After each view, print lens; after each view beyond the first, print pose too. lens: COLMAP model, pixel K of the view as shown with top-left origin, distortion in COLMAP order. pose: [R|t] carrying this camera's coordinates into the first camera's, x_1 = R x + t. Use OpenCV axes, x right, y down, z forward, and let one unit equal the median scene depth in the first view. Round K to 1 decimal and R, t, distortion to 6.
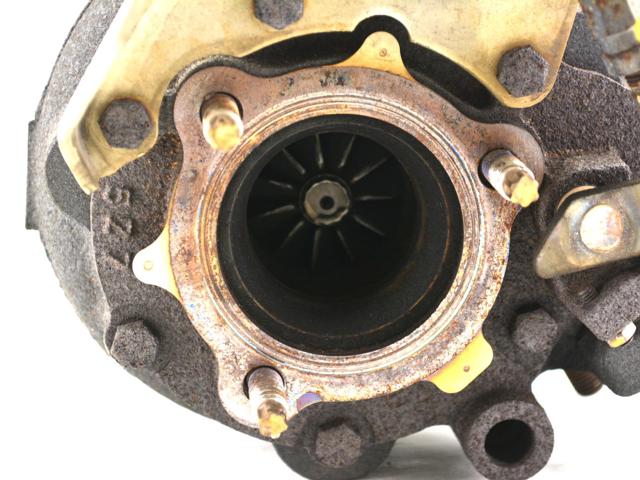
lens RADIAL K [[1106.6, 0, 322.5], [0, 1106.6, 239.9], [0, 0, 1]] dist [0.051983, 0.000000]
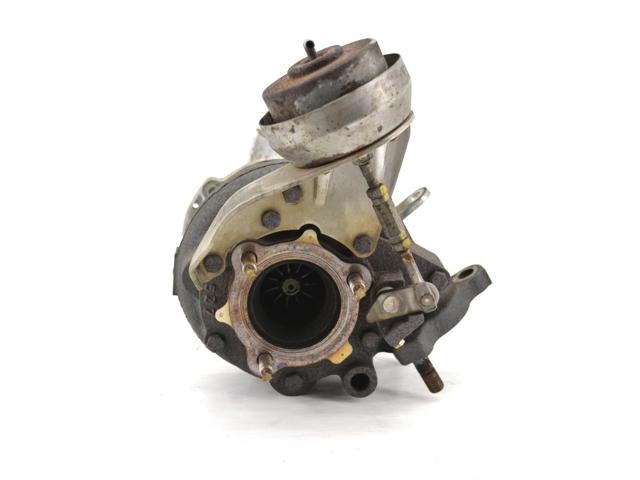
lens RADIAL K [[642.5, 0, 316.2], [0, 642.5, 240.0], [0, 0, 1]] dist [-0.013791, 0.000000]
pose [[0.999915, 0.012877, -0.001872, 0.068575], [-0.012852, 0.999836, 0.012727, -0.175562], [0.002035, -0.012701, 0.999917, -0.518159]]
